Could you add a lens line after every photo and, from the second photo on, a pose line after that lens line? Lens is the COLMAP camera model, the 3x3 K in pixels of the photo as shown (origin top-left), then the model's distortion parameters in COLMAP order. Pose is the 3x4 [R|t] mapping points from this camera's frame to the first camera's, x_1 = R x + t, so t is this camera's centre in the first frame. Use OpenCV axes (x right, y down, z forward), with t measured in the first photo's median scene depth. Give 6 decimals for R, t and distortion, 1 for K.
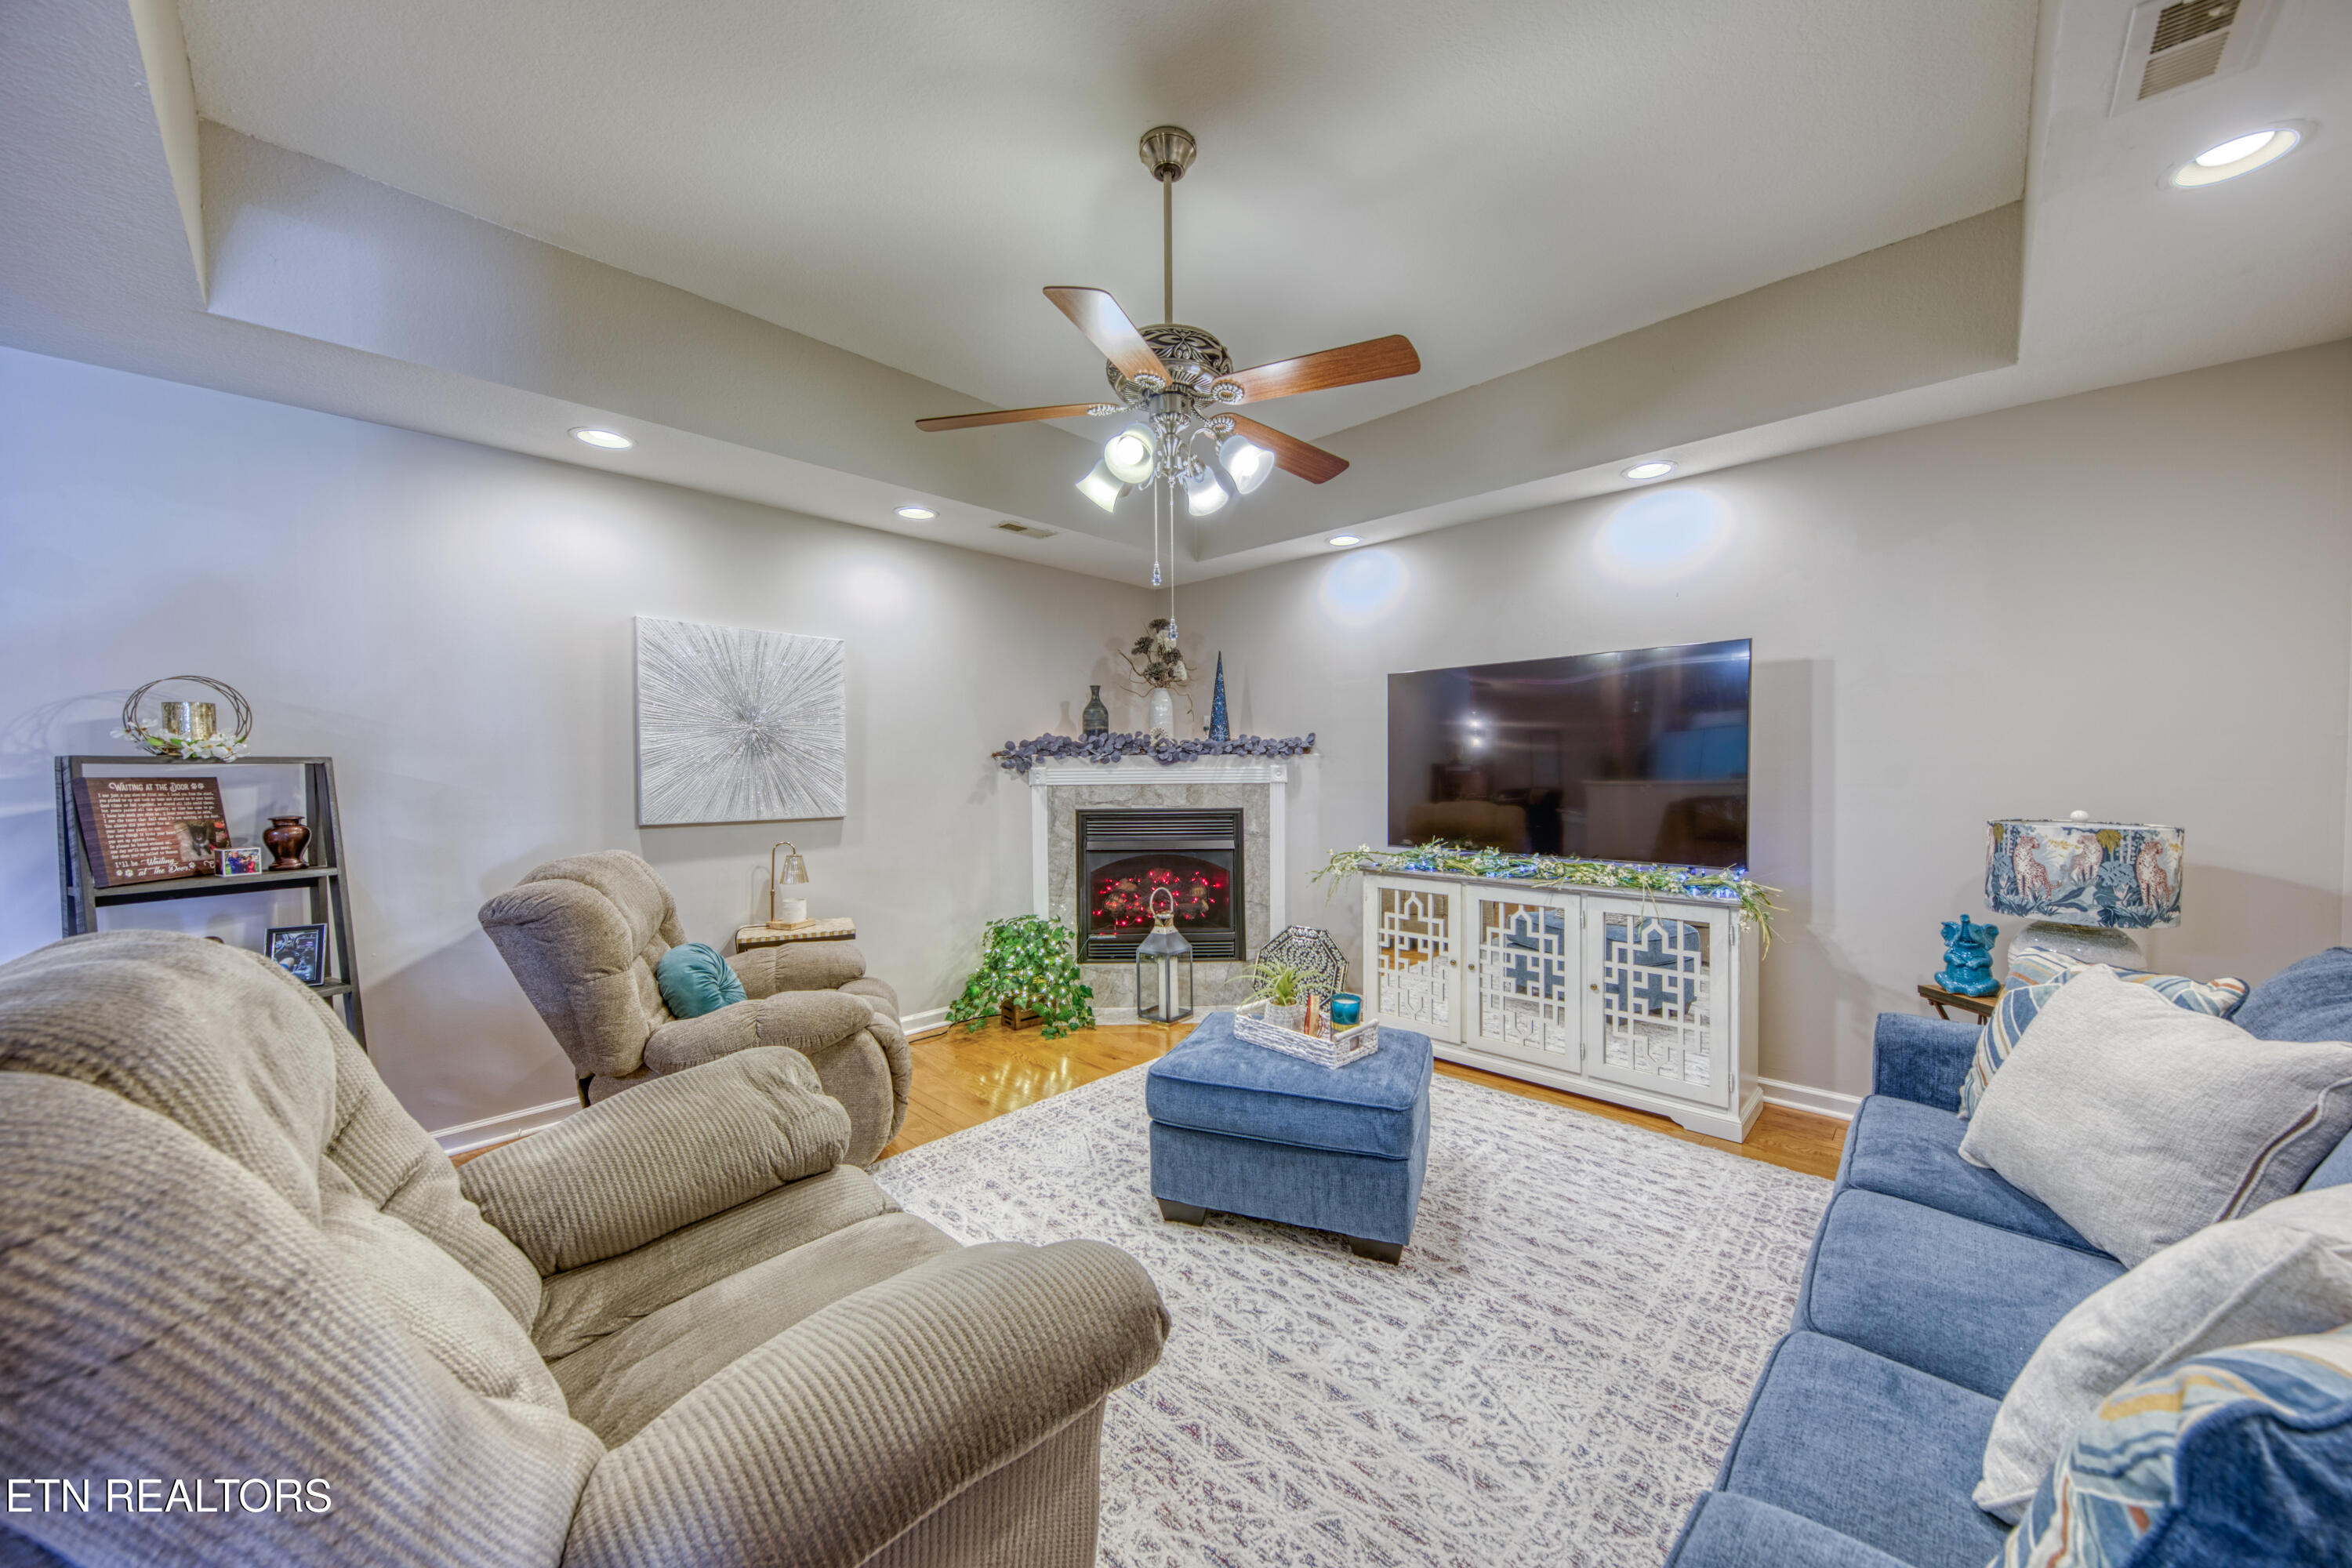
lens RADIAL K [[817.4, 0, 1216.2], [0, 817.4, 783.2], [0, 0, 1]] dist [0.000256, -0.000030]
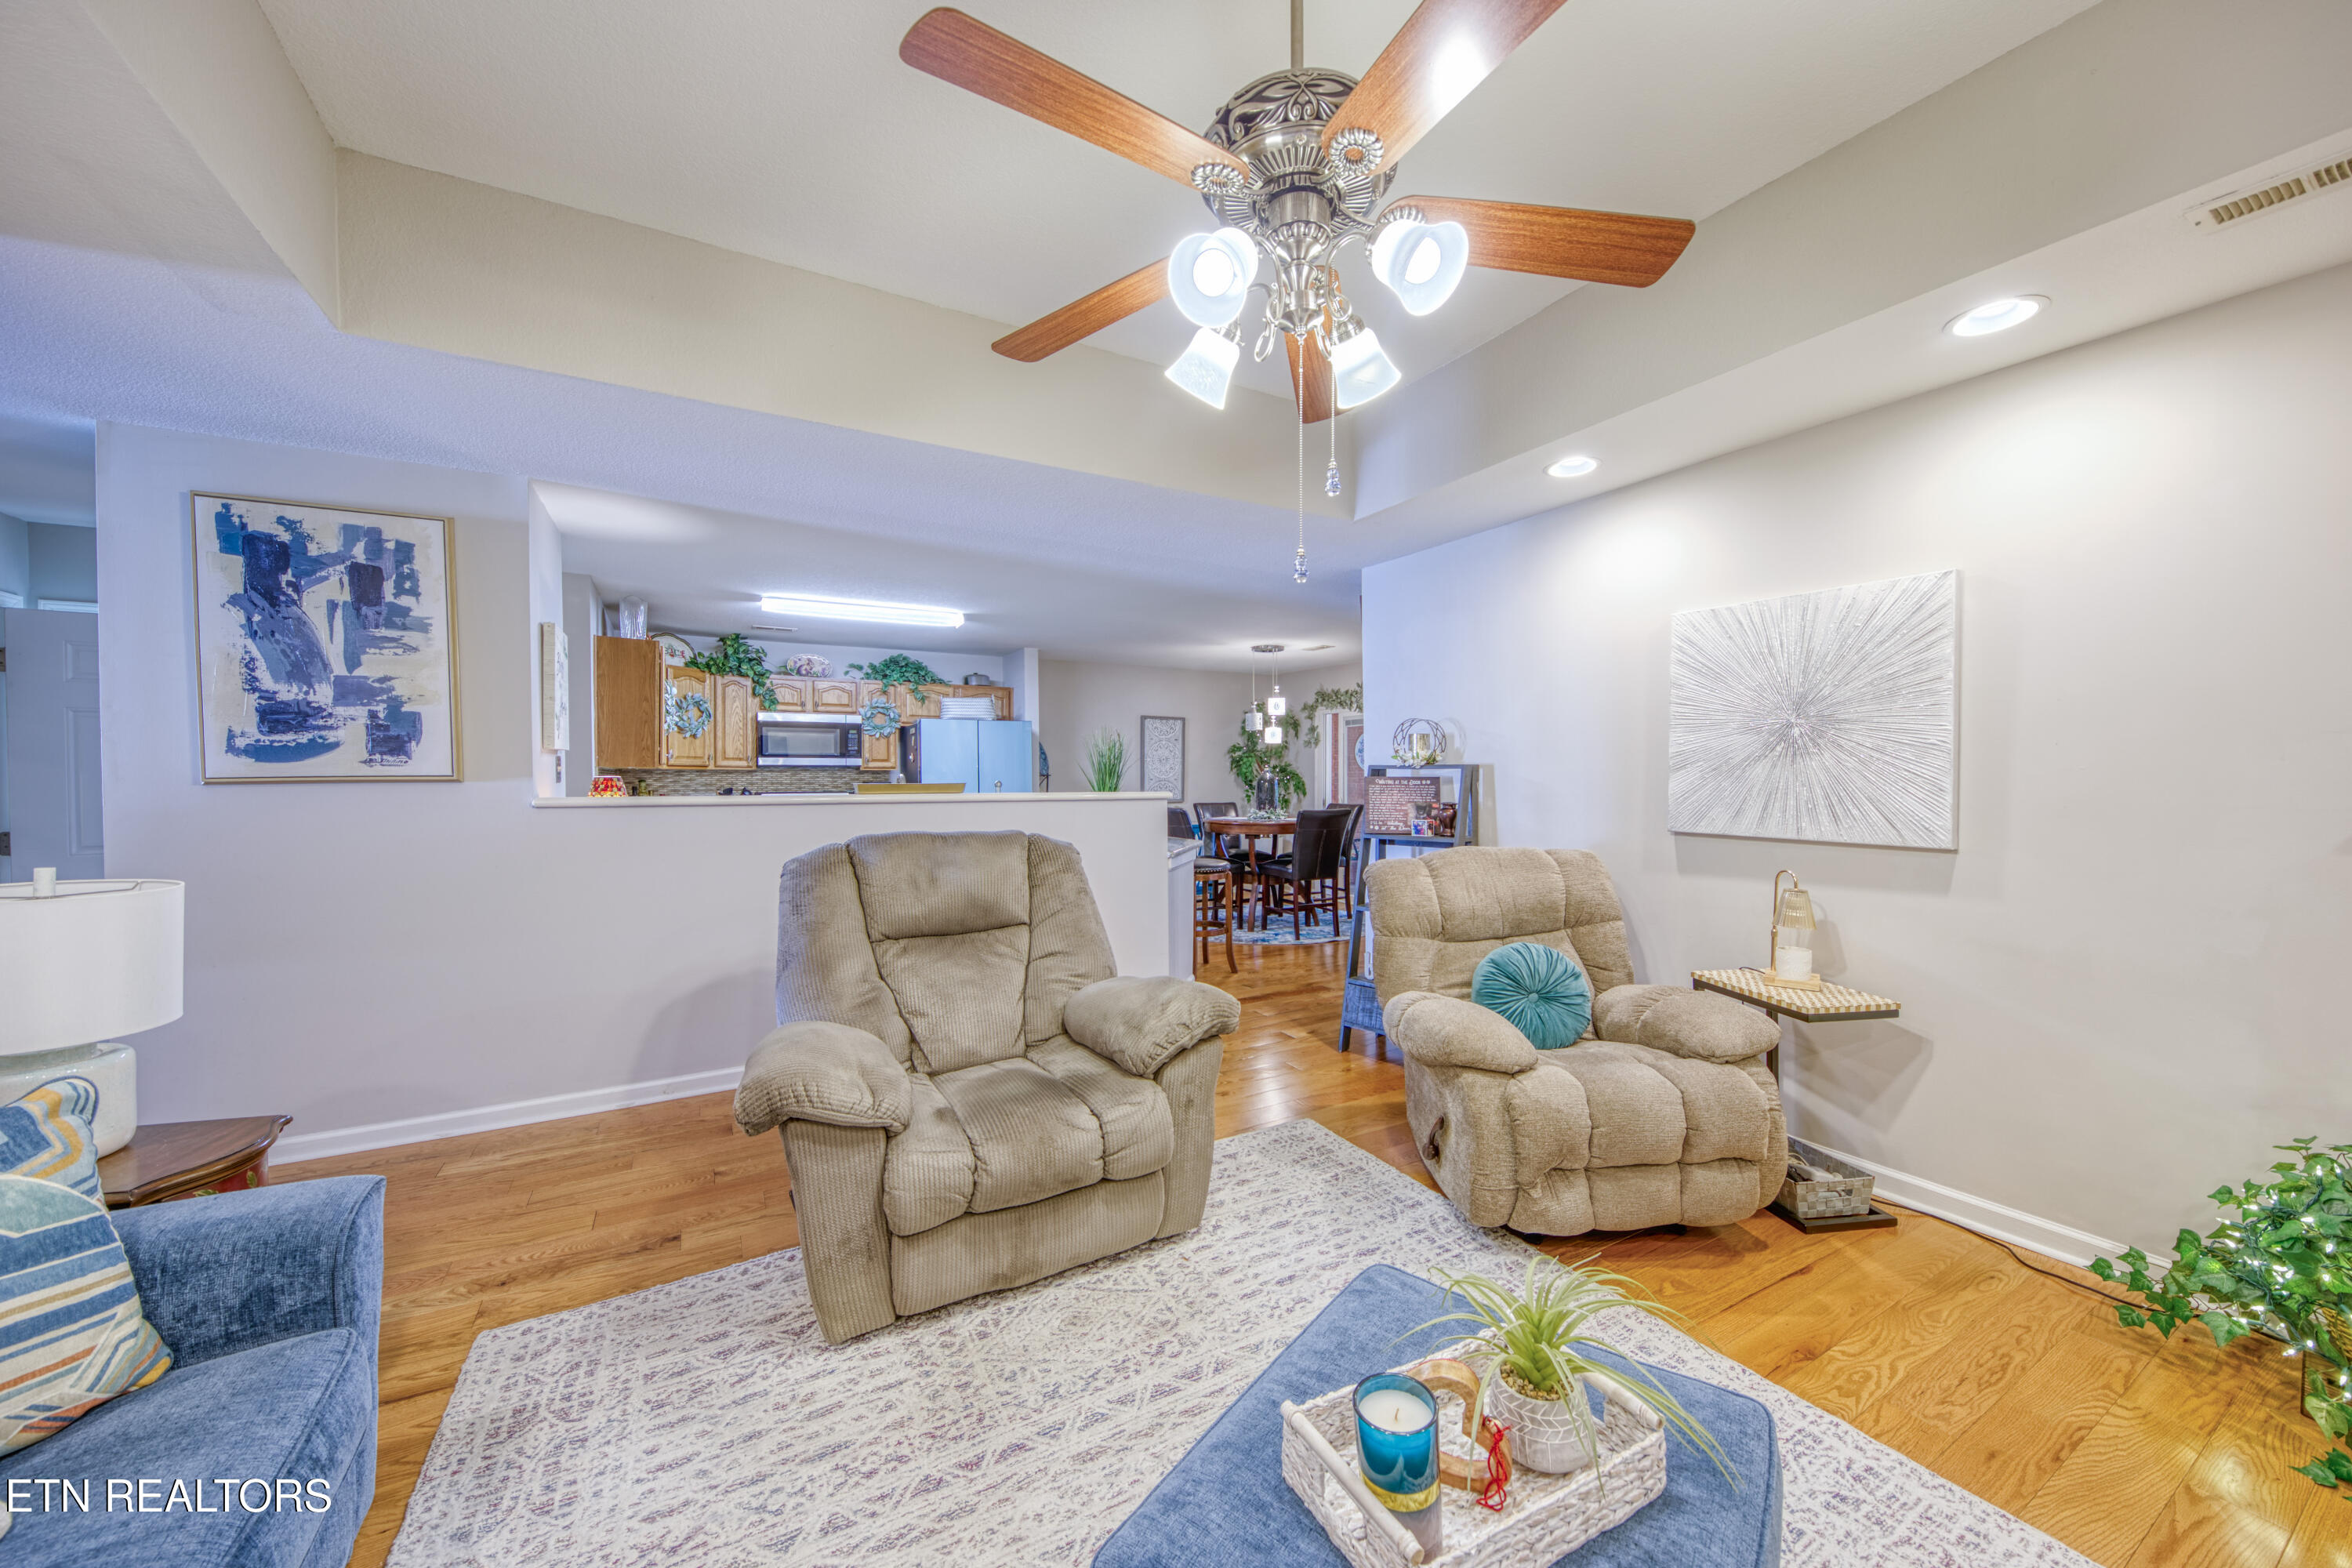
lens RADIAL K [[823.3, 0, 1176.0], [0, 823.3, 784.0], [0, 0, 1]] dist [0.000094, -0.000016]
pose [[-0.306083, 0.022732, -0.951733, 0.335800], [-0.010631, 0.999571, 0.027294, -0.020447], [0.951946, 0.018472, -0.305710, 0.626423]]
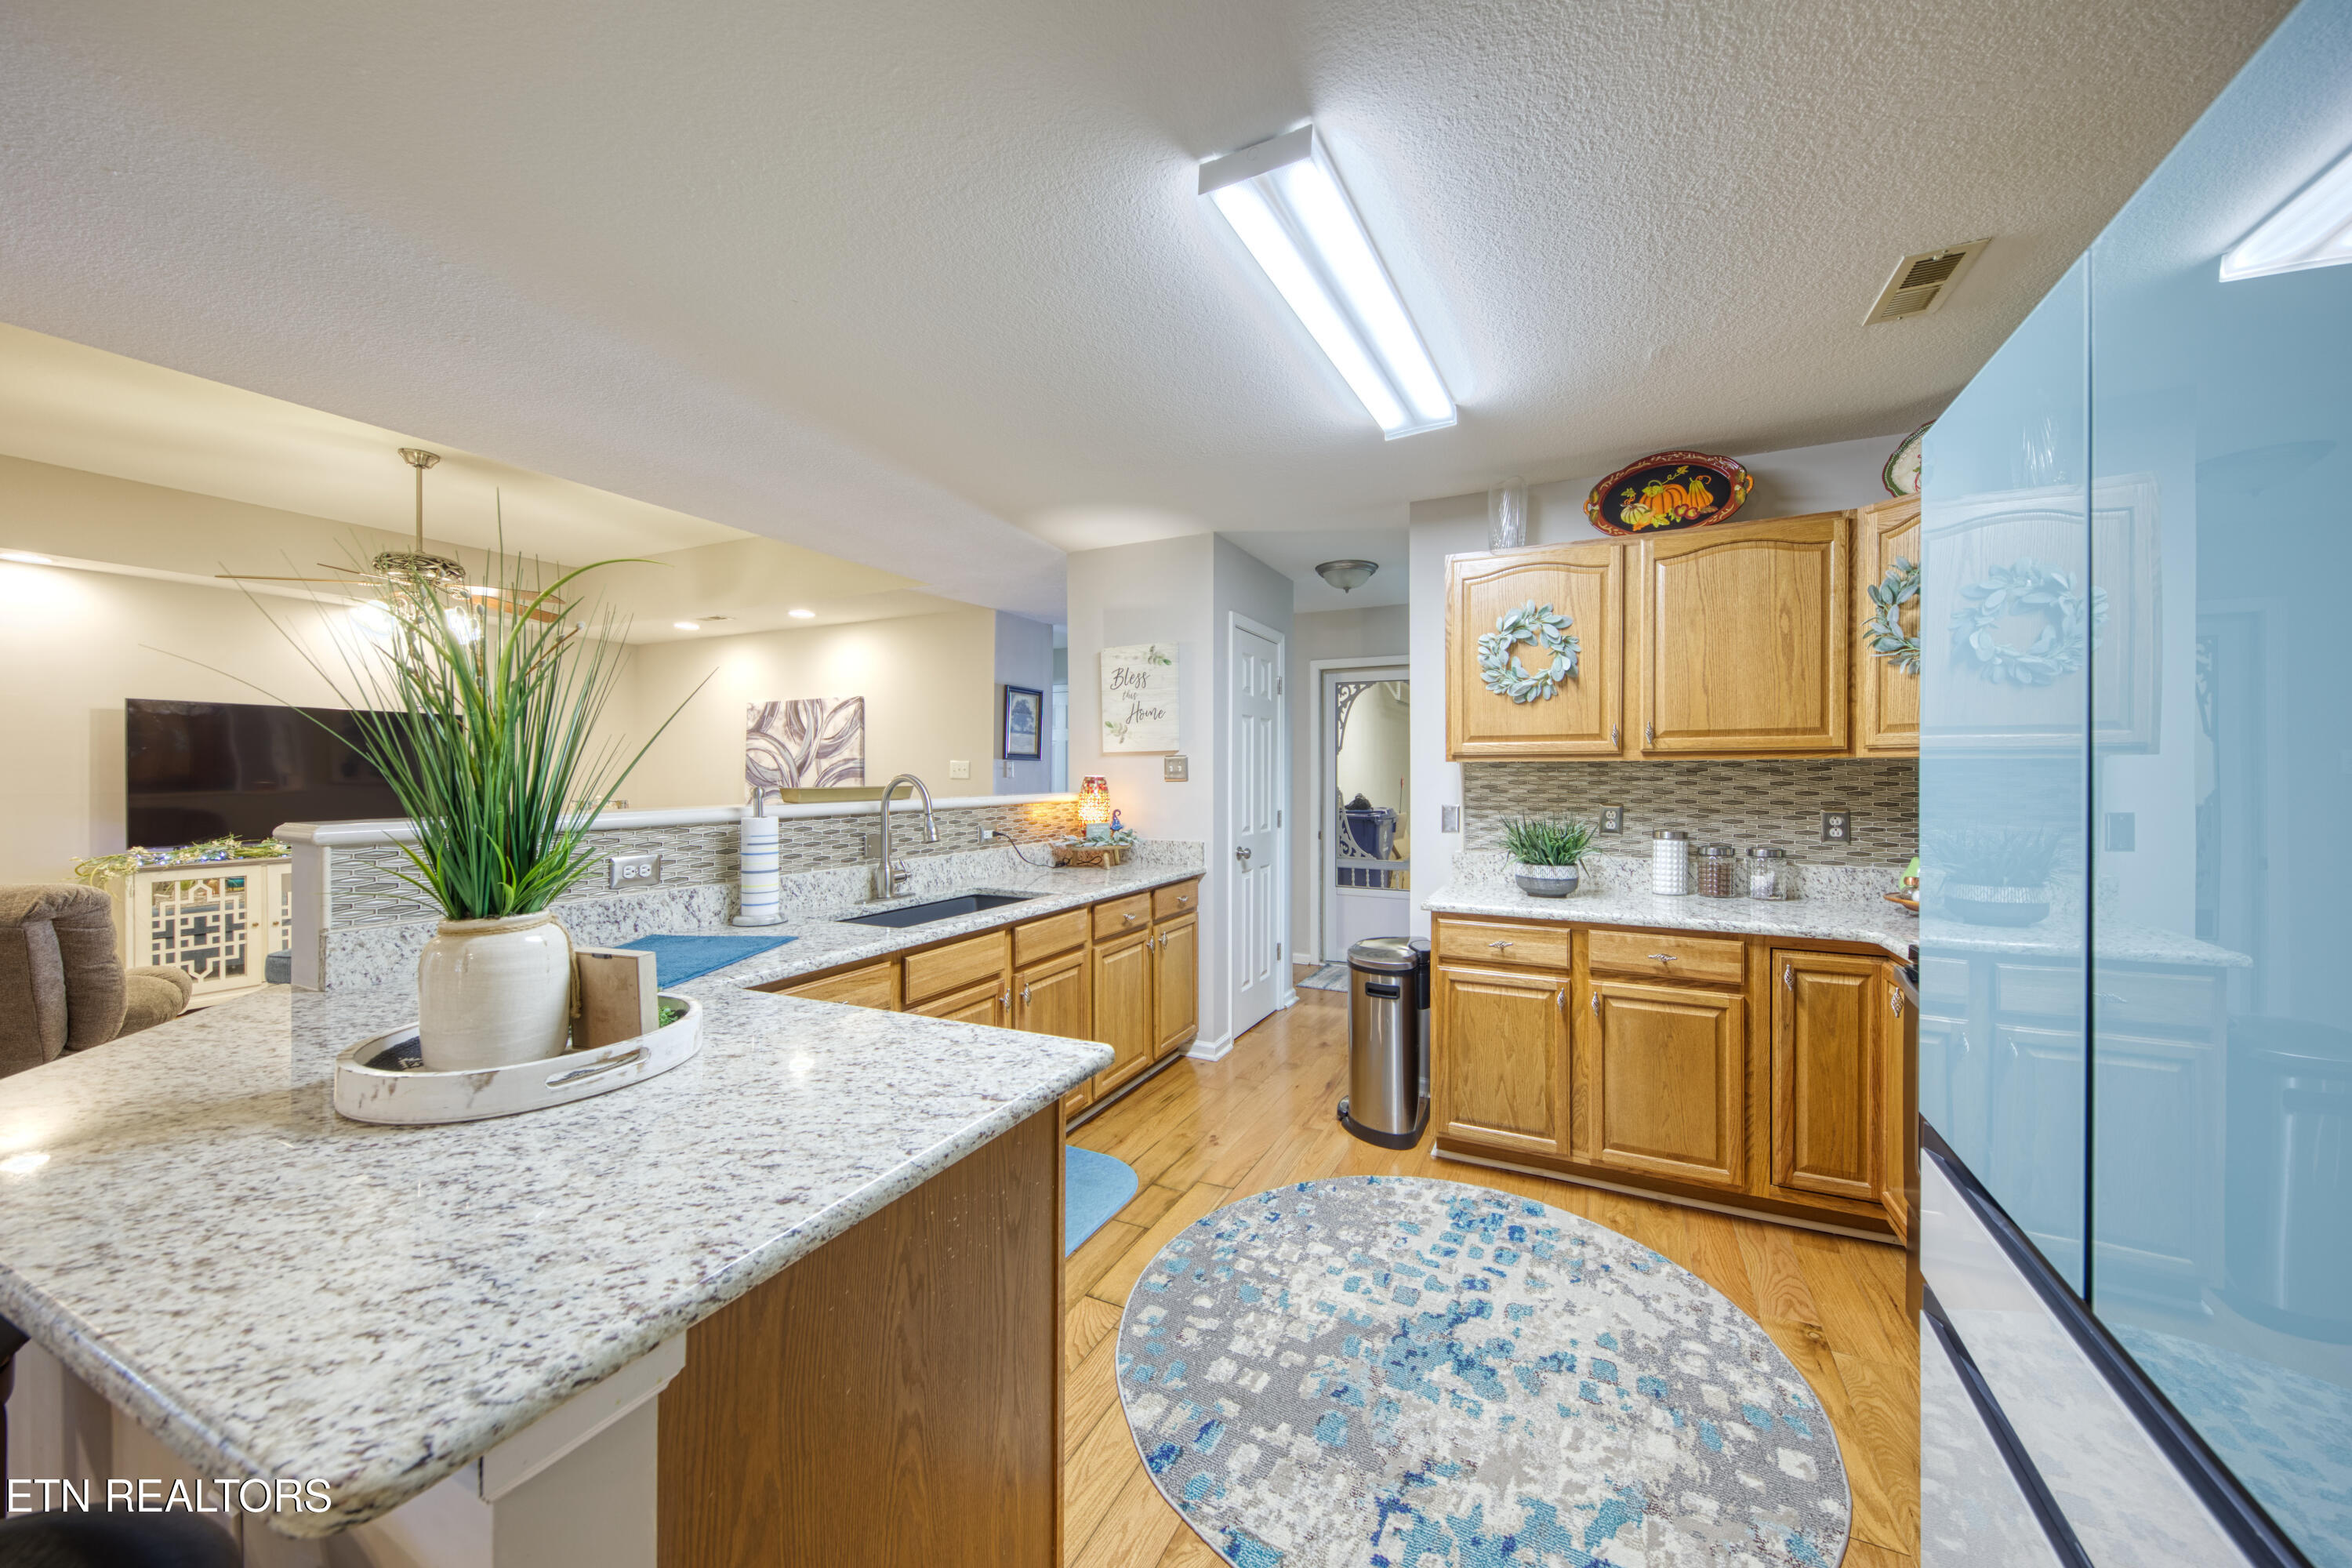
lens RADIAL K [[793.2, 0, 1214.8], [0, 793.2, 778.8], [0, 0, 1]] dist [0.000447, -0.003834]
pose [[-0.302744, 0.003992, 0.953064, -1.324739], [0.023118, 0.999728, 0.003156, 0.010478], [-0.952792, 0.022989, -0.302754, -0.116224]]
